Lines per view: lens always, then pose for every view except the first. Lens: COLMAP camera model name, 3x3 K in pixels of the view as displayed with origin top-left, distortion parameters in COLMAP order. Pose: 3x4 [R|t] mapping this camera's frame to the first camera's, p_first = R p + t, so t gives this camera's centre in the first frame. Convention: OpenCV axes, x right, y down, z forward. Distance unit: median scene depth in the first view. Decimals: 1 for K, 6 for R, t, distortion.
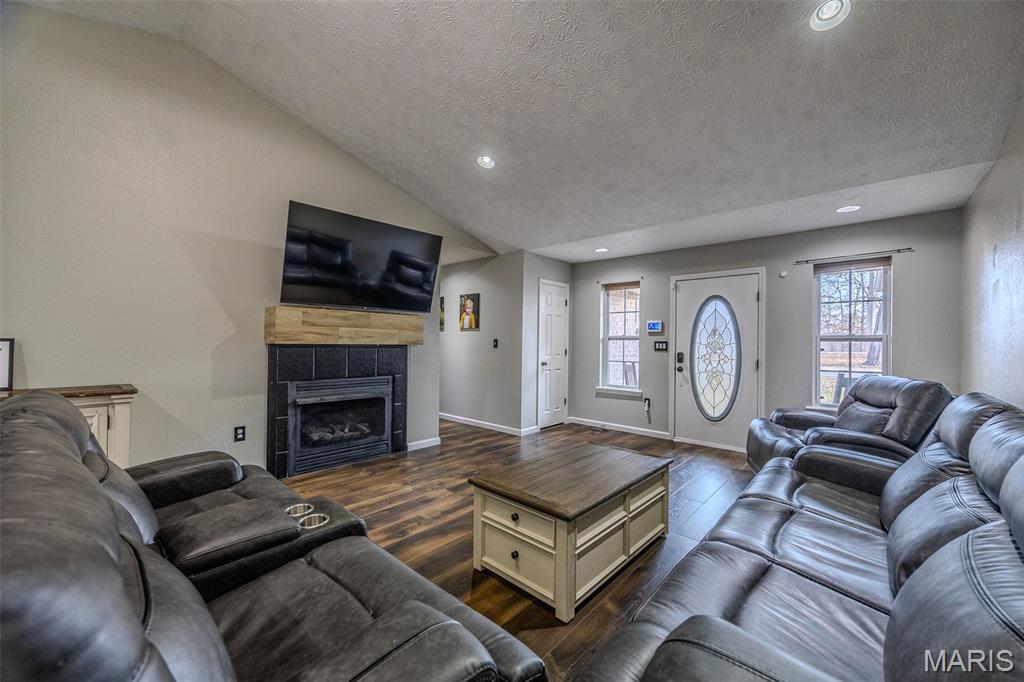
lens RADIAL K [[389.2, 0, 509.4], [0, 389.2, 339.9], [0, 0, 1]] dist [0.000026, -0.000093]
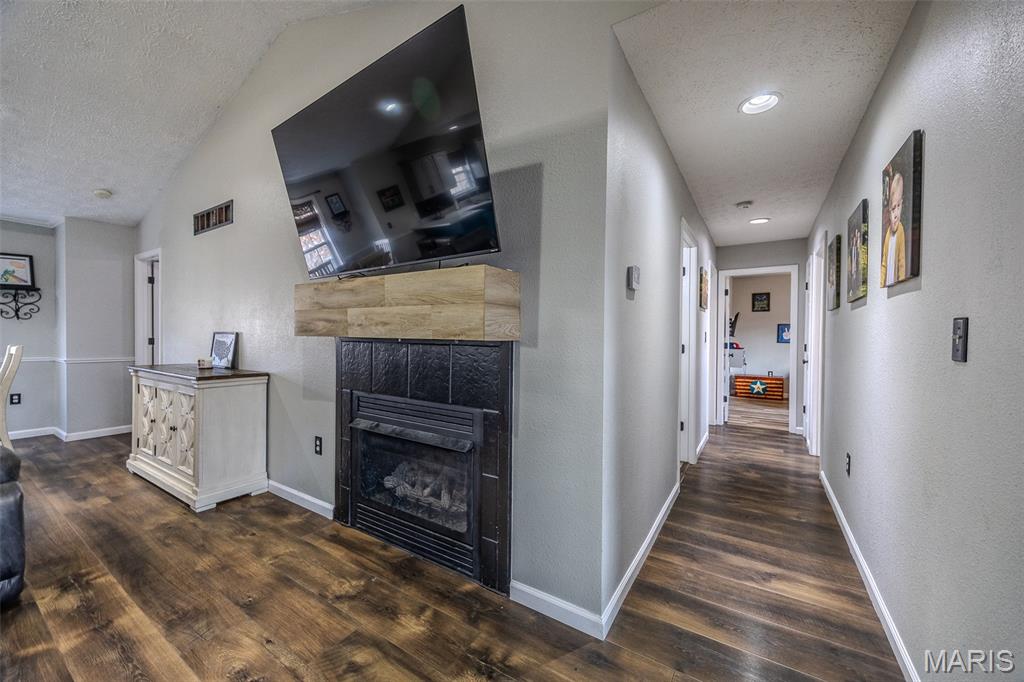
lens RADIAL K [[389.2, 0, 510.7], [0, 389.2, 339.4], [0, 0, 1]] dist [0.000026, -0.000093]
pose [[0.173651, -0.005683, -0.984791, 0.169285], [-0.003838, 0.999972, -0.006447, 0.016000], [0.984800, 0.004899, 0.173624, 1.081444]]
